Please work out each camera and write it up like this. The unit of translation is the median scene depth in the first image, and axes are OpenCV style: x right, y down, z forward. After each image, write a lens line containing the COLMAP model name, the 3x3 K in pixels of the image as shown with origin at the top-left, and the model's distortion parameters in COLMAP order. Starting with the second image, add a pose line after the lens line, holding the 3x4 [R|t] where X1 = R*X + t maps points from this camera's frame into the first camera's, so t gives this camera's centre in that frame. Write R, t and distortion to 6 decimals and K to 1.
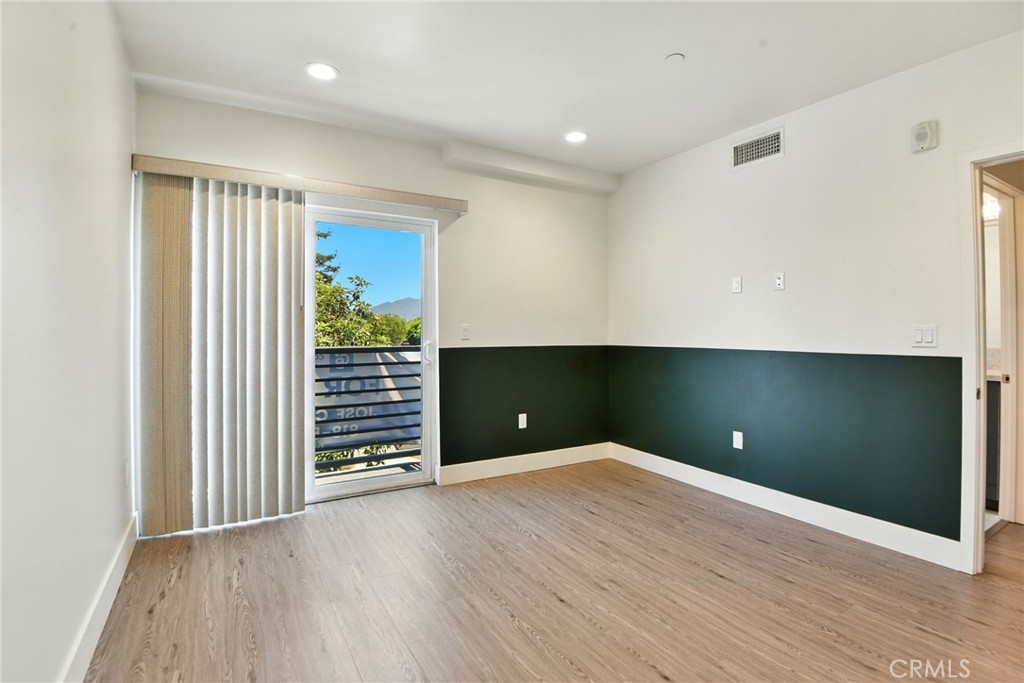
lens RADIAL K [[481.8, 0, 509.4], [0, 481.8, 332.0], [0, 0, 1]] dist [-0.019361, -0.007857]
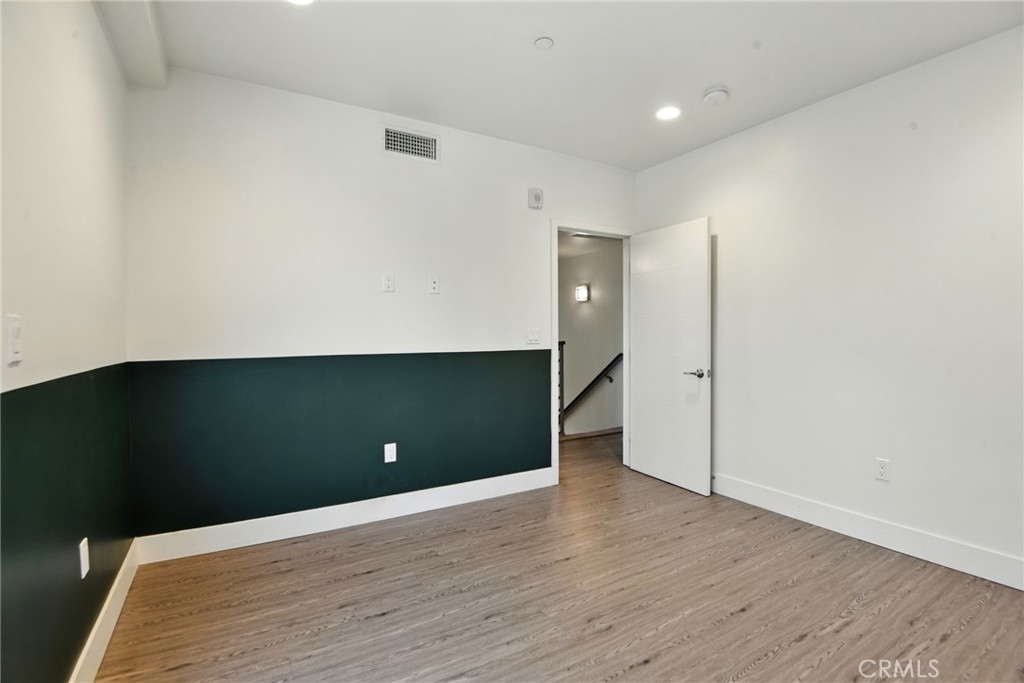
lens RADIAL K [[481.8, 0, 512.7], [0, 481.8, 338.1], [0, 0, 1]] dist [-0.019361, -0.007857]
pose [[-0.002213, -0.014006, 0.999899, -0.474525], [0.005988, 0.999884, 0.014019, -0.004764], [-0.999980, 0.006018, -0.002129, 0.834423]]
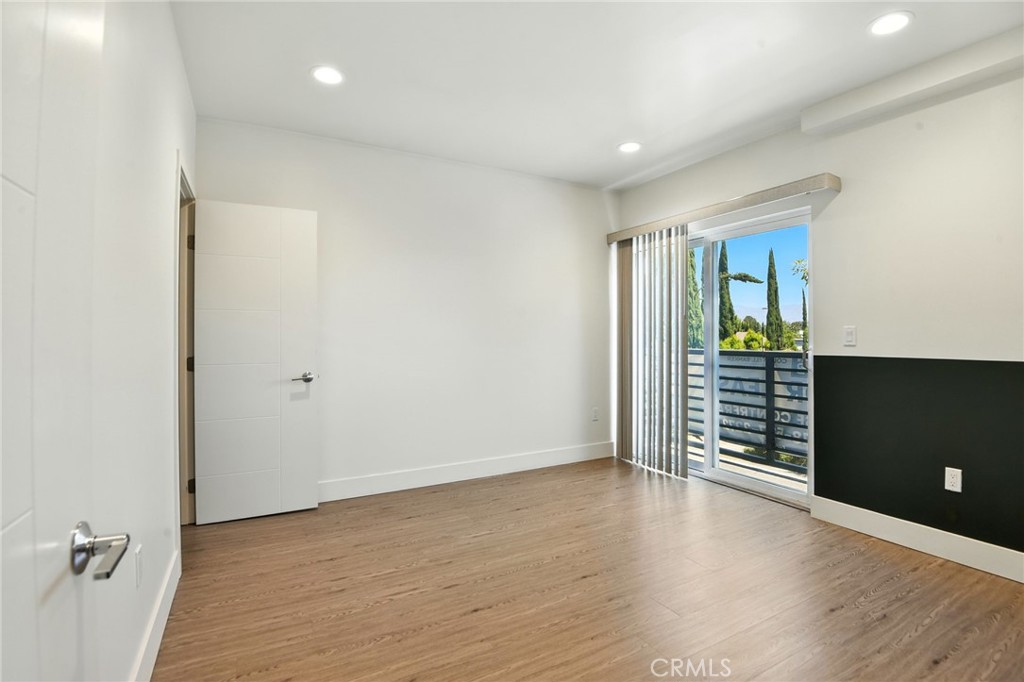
lens RADIAL K [[481.8, 0, 532.4], [0, 481.8, 336.9], [0, 0, 1]] dist [-0.019361, -0.007857]
pose [[0.007032, -0.000156, -0.999975, 0.826886], [-0.003981, 0.999992, -0.000184, 0.004399], [0.999967, 0.003983, 0.007032, 0.590982]]
